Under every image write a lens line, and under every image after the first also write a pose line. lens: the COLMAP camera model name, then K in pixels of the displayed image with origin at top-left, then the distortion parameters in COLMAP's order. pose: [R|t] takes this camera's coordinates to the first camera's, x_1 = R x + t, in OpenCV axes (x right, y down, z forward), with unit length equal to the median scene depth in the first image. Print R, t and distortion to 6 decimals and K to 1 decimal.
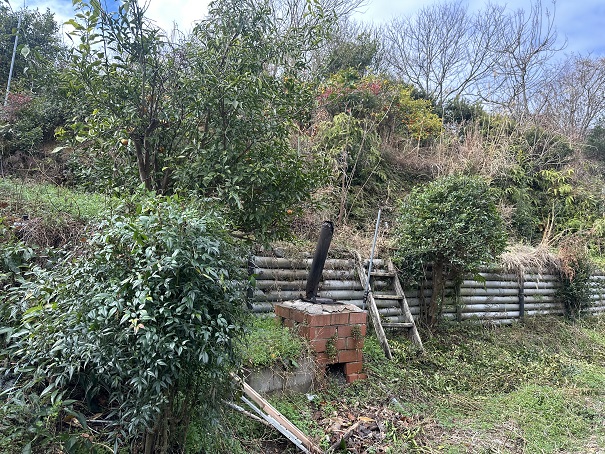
lens RADIAL K [[424.0, 0, 299.5], [0, 424.0, 225.7], [0, 0, 1]] dist [0.031833, -0.027036]
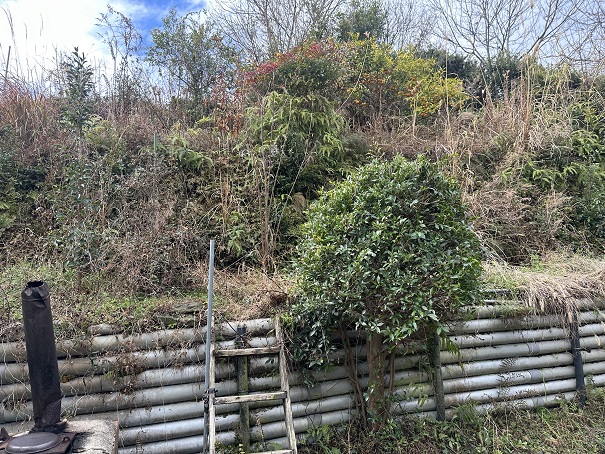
lens RADIAL K [[424.0, 0, 305.1], [0, 424.0, 226.6], [0, 0, 1]] dist [0.031833, -0.027036]
pose [[0.970465, -0.098736, -0.220109, 0.318897], [0.094263, 0.995072, -0.030758, -0.019670], [0.222062, 0.009101, 0.974990, 0.368956]]
